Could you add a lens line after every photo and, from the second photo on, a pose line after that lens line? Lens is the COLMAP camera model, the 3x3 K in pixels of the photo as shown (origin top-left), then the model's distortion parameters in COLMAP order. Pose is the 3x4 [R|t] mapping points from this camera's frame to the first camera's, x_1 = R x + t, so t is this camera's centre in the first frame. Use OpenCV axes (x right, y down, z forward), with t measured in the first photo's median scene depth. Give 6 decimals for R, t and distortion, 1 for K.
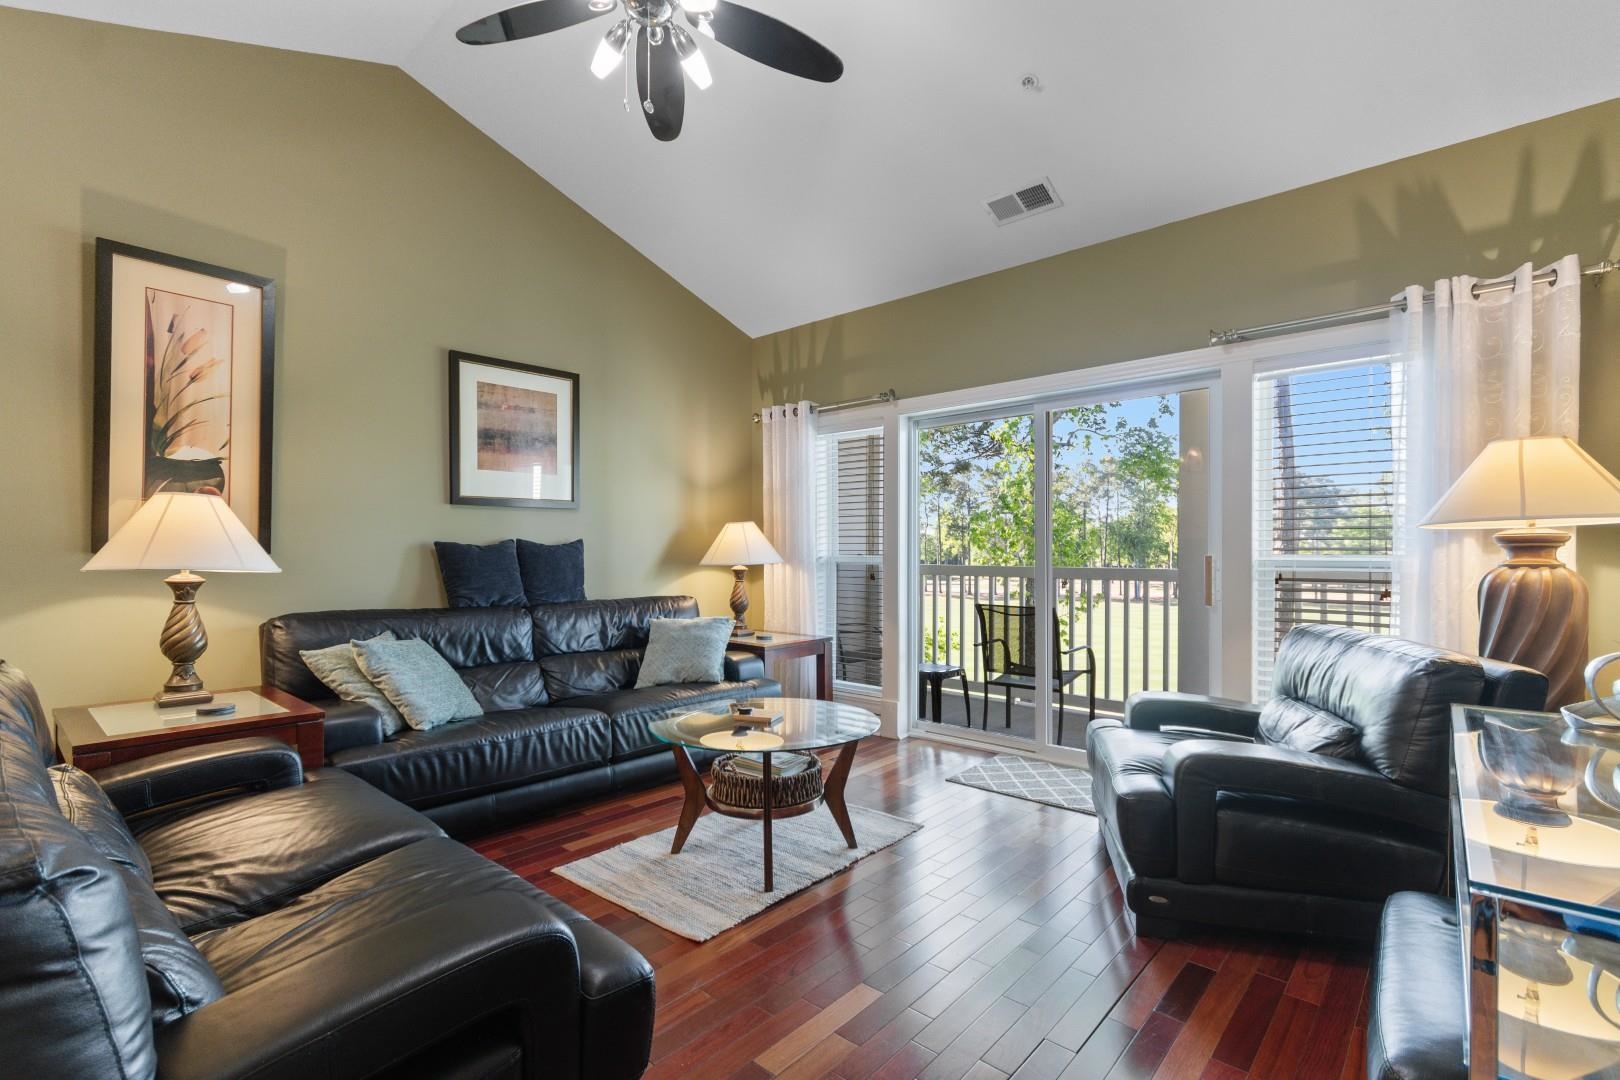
lens RADIAL K [[733.0, 0, 807.9], [0, 733.0, 551.3], [0, 0, 1]] dist [0.002172, -0.000145]
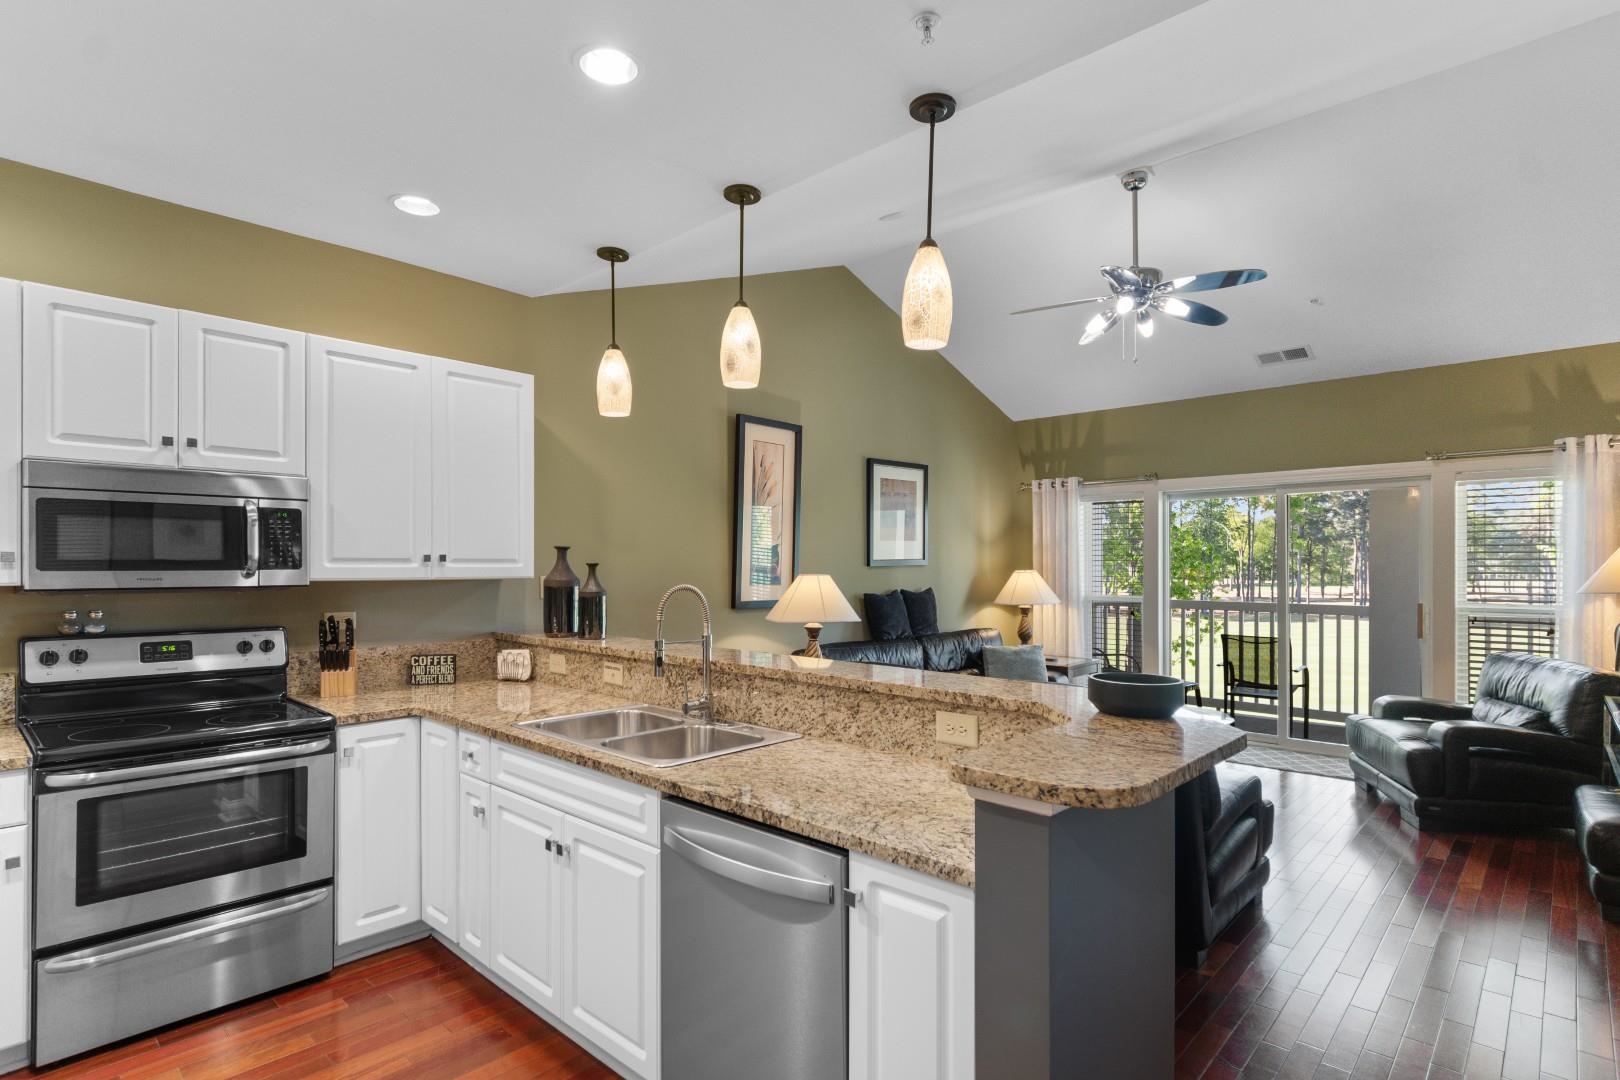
lens RADIAL K [[819.8, 0, 806.8], [0, 819.8, 562.7], [0, 0, 1]] dist [0.000853, -0.001610]
pose [[0.999794, -0.004153, -0.019853, -0.727179], [0.004200, 0.999989, 0.002316, -0.095525], [0.019843, -0.002399, 0.999800, -0.737162]]
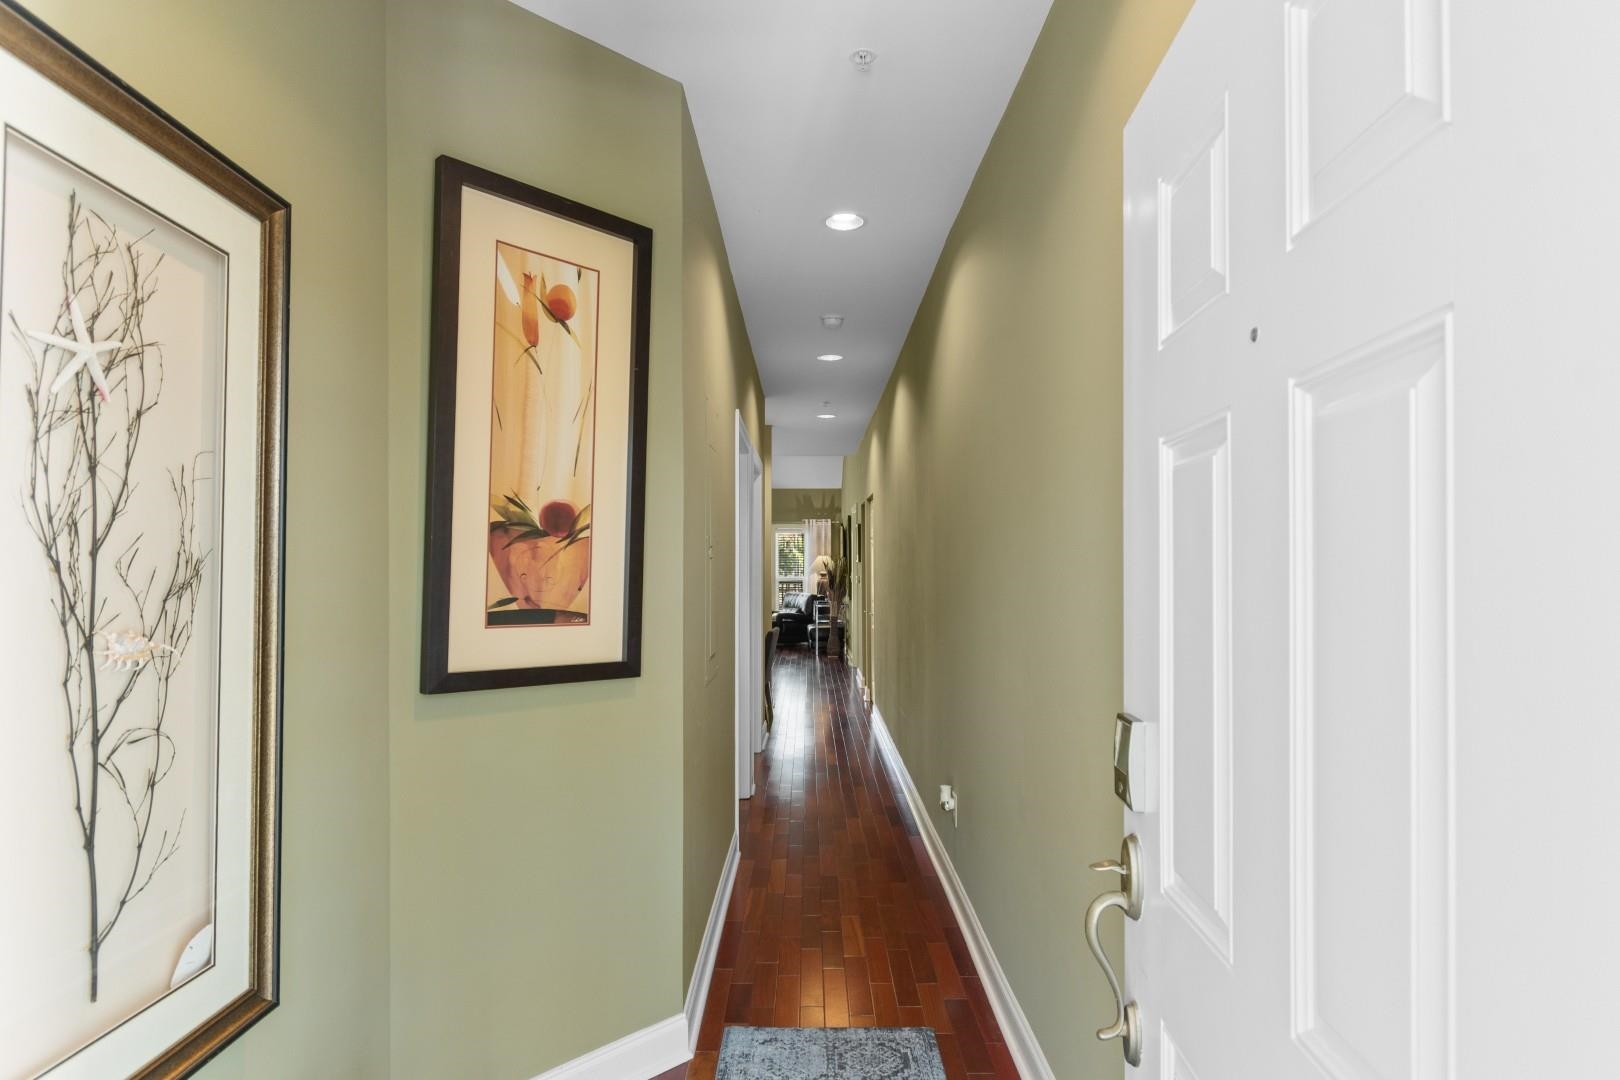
lens RADIAL K [[850.1, 0, 811.8], [0, 850.1, 563.6], [0, 0, 1]] dist [-0.001073, -0.001525]
pose [[0.733523, 0.009119, 0.679604, -2.616750], [-0.000151, 0.999912, -0.013253, -0.004967], [-0.679665, 0.009619, 0.733460, -2.769843]]
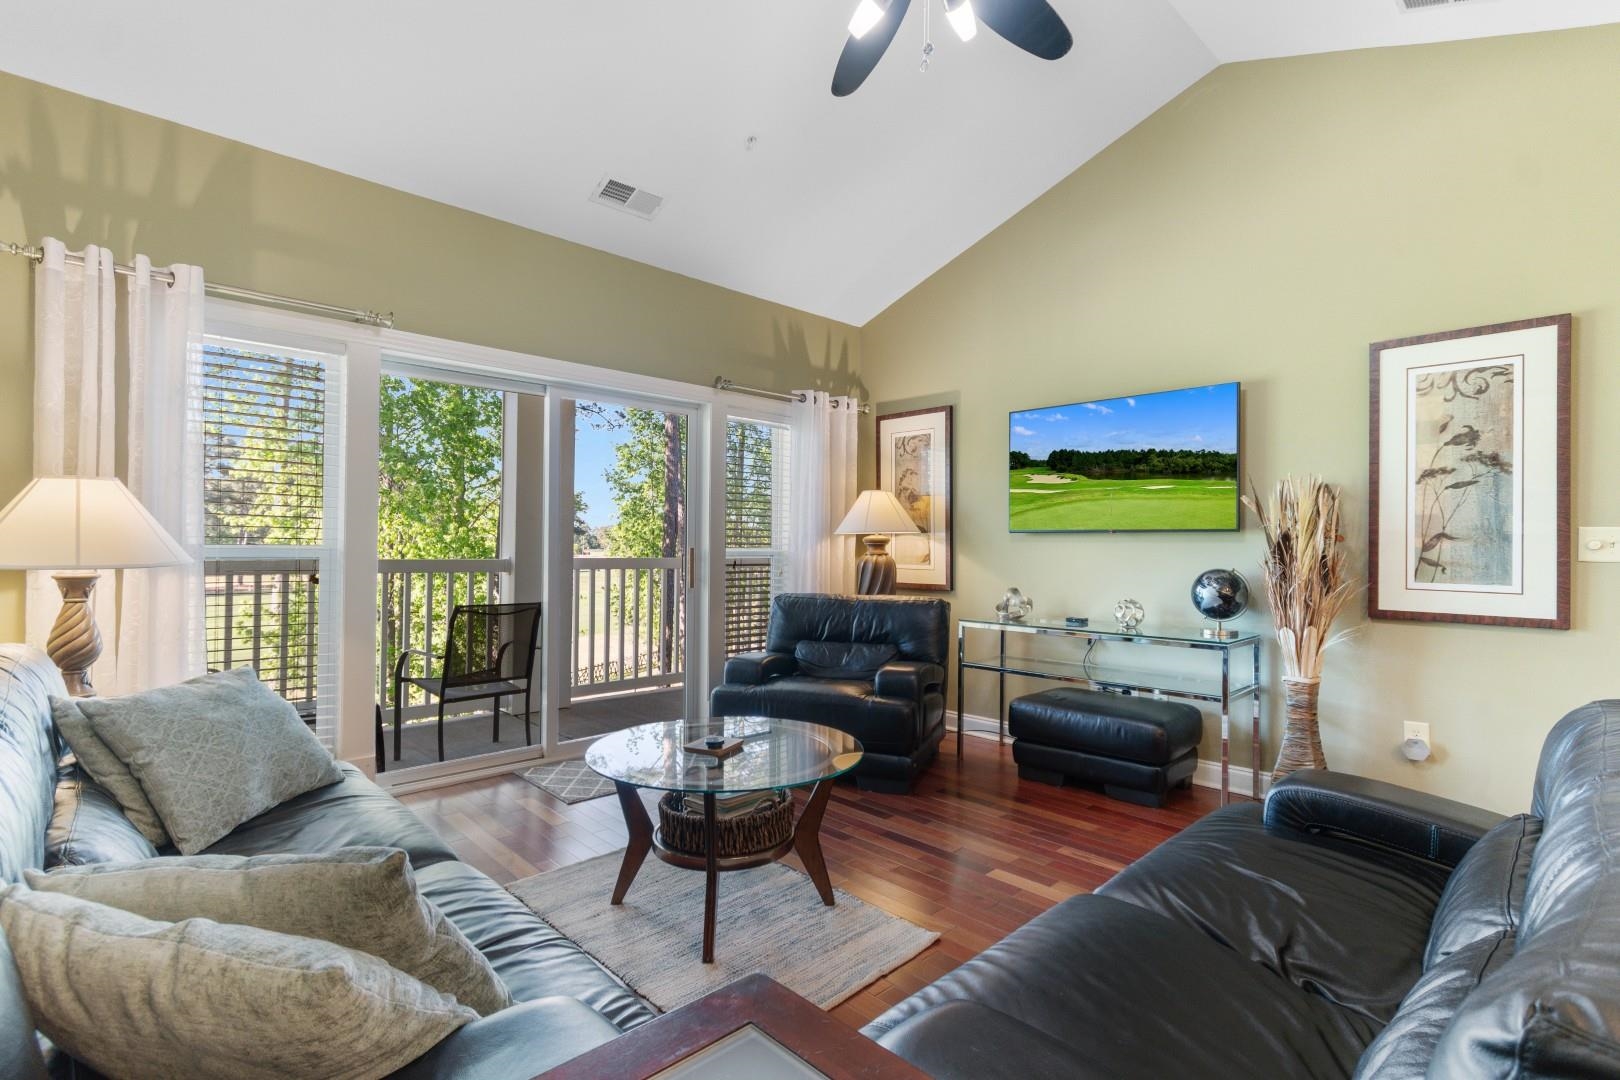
lens RADIAL K [[768.1, 0, 807.2], [0, 768.1, 546.5], [0, 0, 1]] dist [-0.002186, -0.000479]
pose [[0.080979, 0.001415, 0.996715, -0.878573], [-0.010070, 0.999949, -0.000602, 0.001965], [-0.996665, -0.009989, 0.080989, 0.800489]]
